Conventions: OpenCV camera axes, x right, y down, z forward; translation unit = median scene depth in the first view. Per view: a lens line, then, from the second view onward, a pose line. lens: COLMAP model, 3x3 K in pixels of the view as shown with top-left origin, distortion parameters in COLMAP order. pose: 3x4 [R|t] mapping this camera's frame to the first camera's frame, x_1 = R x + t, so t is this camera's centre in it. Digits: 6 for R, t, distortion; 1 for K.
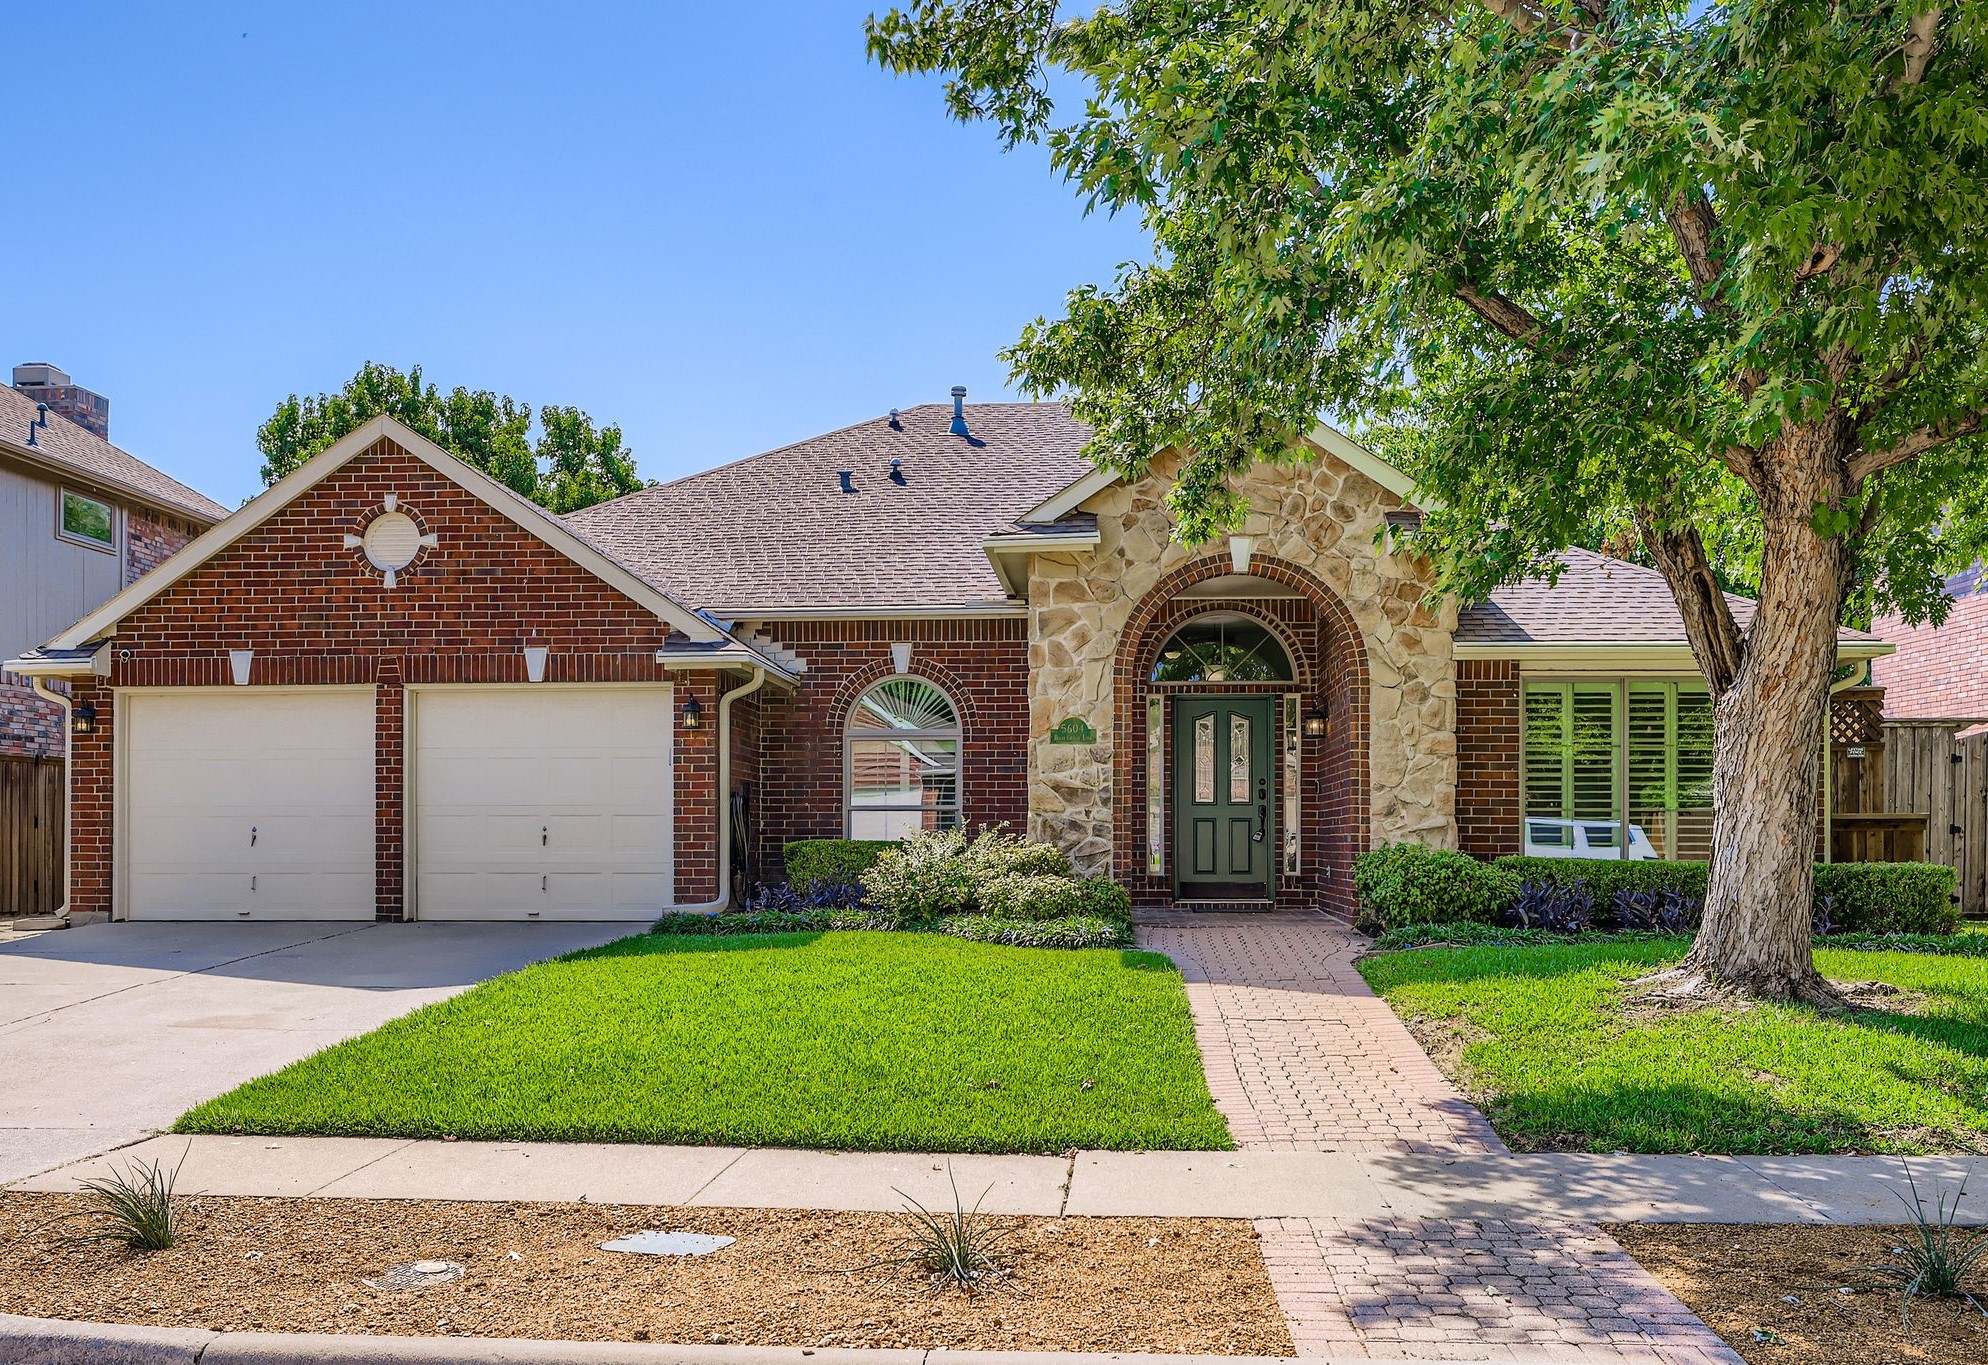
lens RADIAL K [[1722.4, 0, 994.0], [0, 1722.4, 682.5], [0, 0, 1]] dist [-0.002871, -0.000391]
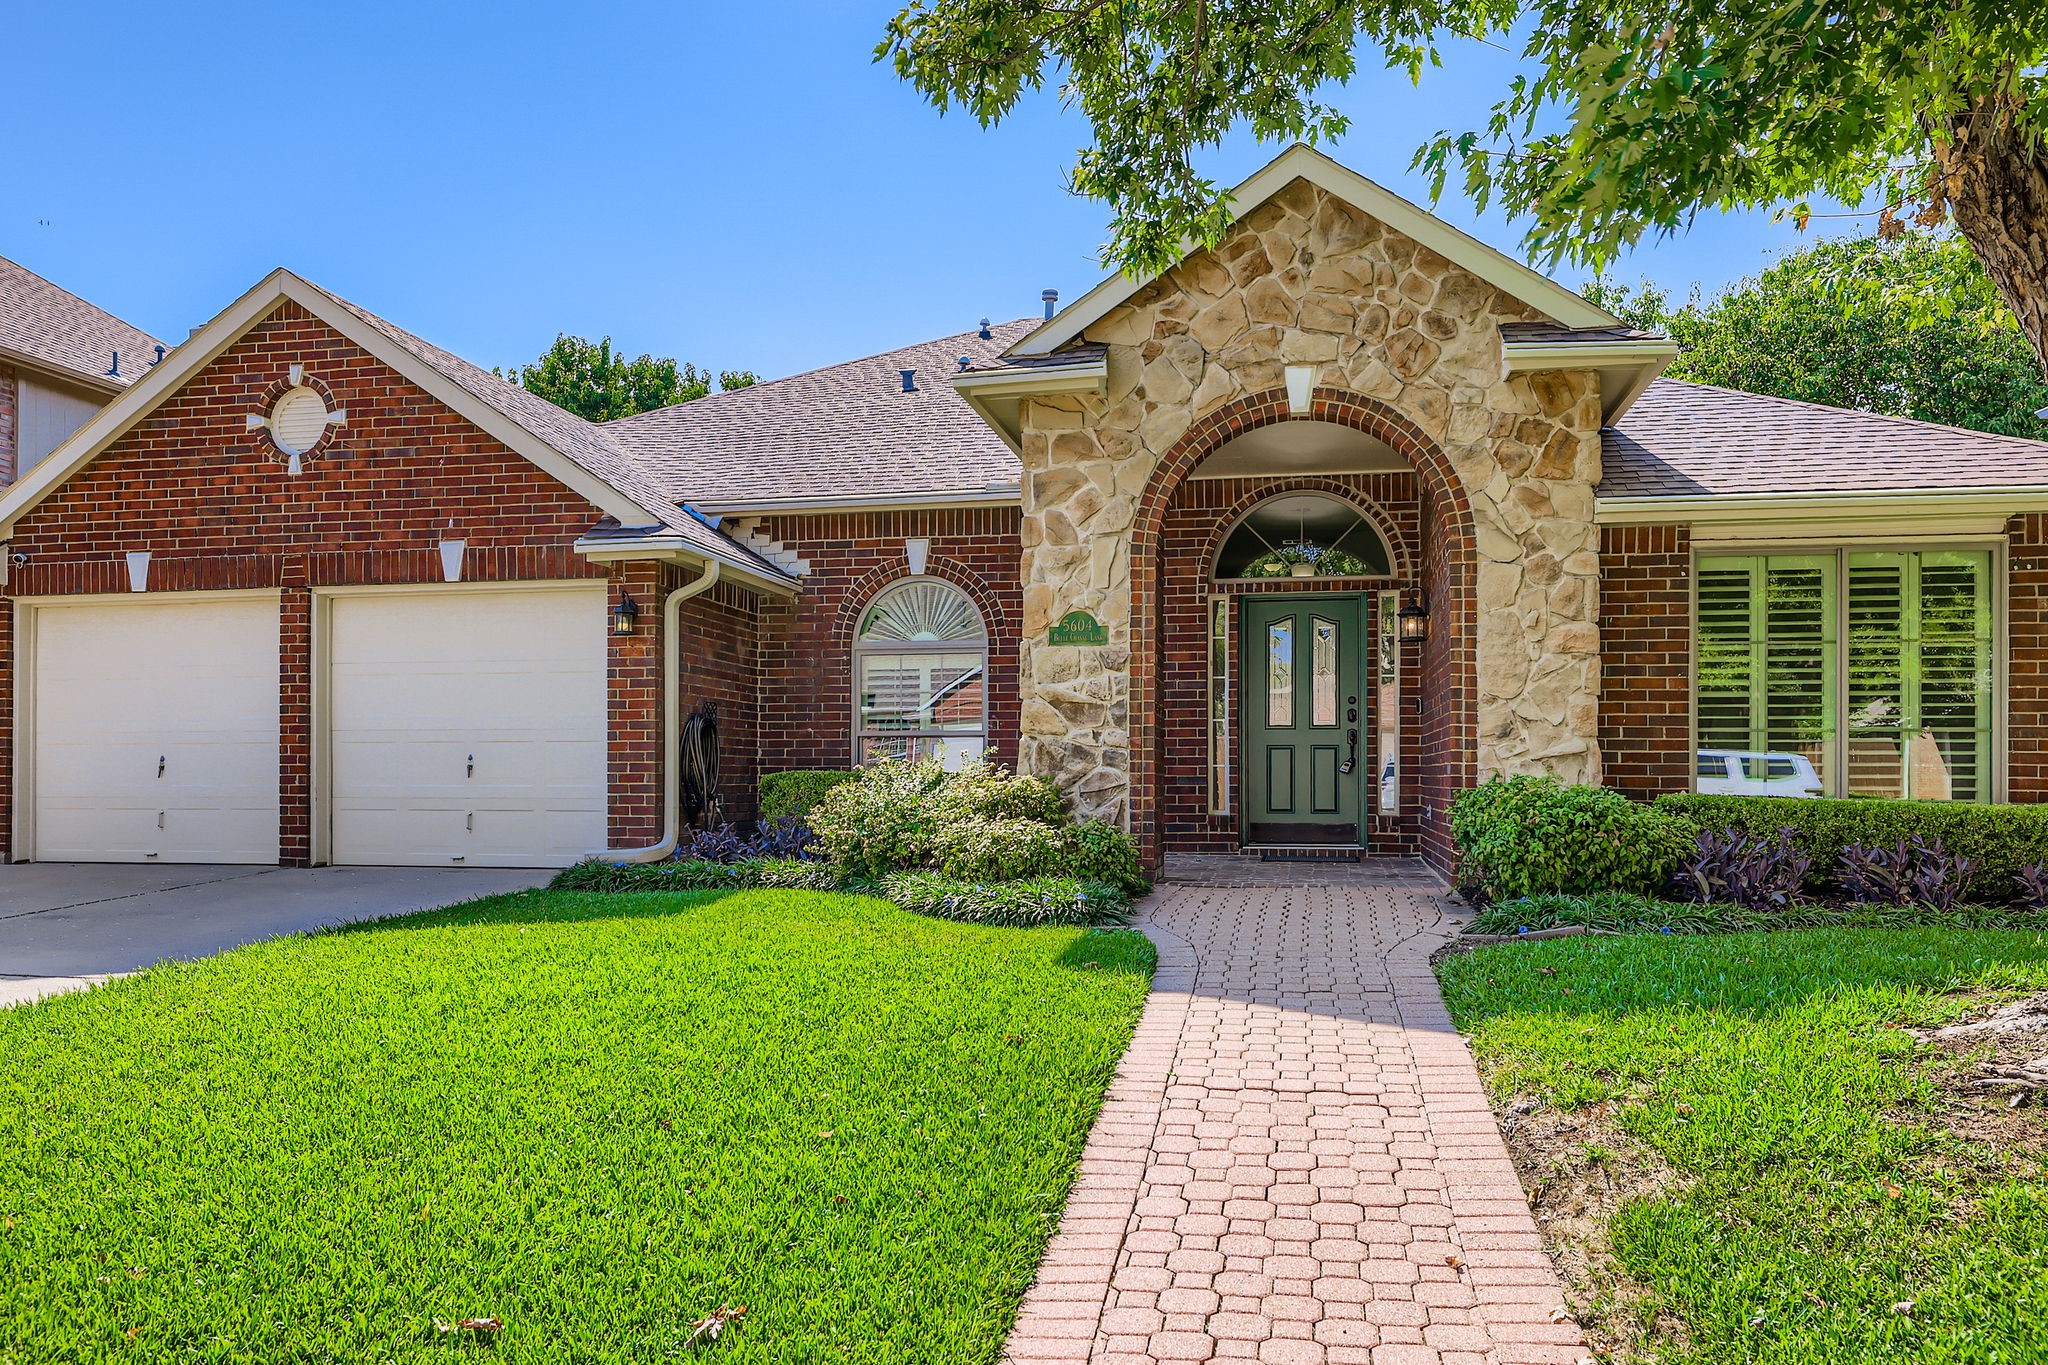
lens RADIAL K [[1442.4, 0, 1024.0], [0, 1442.4, 682.5], [0, 0, 1]] dist [-0.004427, 0.000288]
pose [[0.992845, -0.006639, -0.119228, 0.092755], [0.009961, 0.999578, 0.027295, 0.032450], [0.118996, -0.028287, 0.992492, 0.341632]]
